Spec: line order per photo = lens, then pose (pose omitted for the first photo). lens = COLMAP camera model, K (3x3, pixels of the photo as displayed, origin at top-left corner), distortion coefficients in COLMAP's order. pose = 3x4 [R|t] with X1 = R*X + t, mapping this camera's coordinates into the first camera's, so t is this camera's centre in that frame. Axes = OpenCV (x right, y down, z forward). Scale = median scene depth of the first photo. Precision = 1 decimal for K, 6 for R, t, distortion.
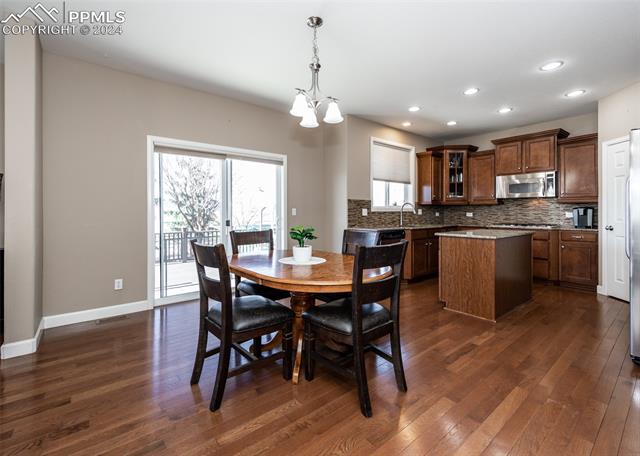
lens RADIAL K [[290.7, 0, 332.5], [0, 290.7, 211.2], [0, 0, 1]] dist [0.002203, 0.000109]
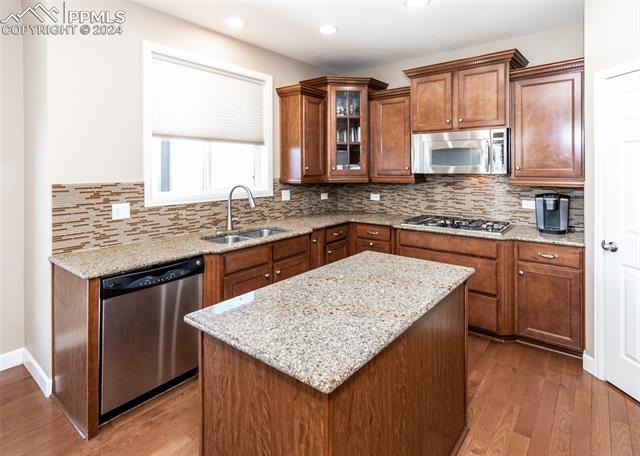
lens RADIAL K [[346.6, 0, 319.7], [0, 346.6, 167.6], [0, 0, 1]] dist [0.003297, 0.000142]
pose [[0.982860, 0.003098, 0.184326, 0.286337], [-0.001822, 0.999973, -0.007087, -0.054450], [-0.184343, 0.006630, 0.982840, 0.405857]]
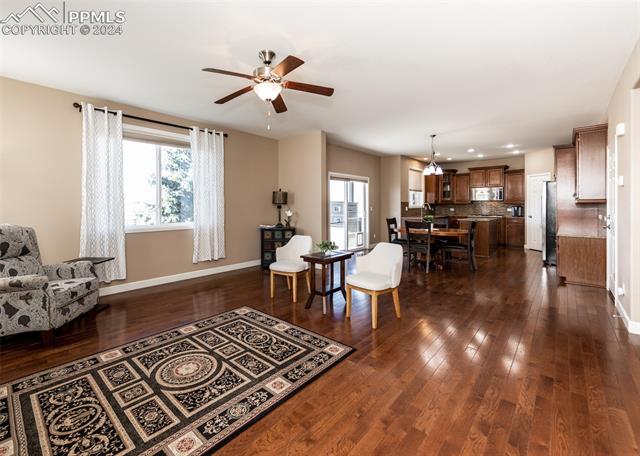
lens RADIAL K [[286.3, 0, 298.8], [0, 286.3, 204.9], [0, 0, 1]] dist [0.000061, -0.000074]
pose [[0.992931, 0.000503, 0.118694, -0.740680], [-0.000727, 0.999998, 0.001846, -0.021379], [-0.118693, -0.001919, 0.992929, -0.661229]]
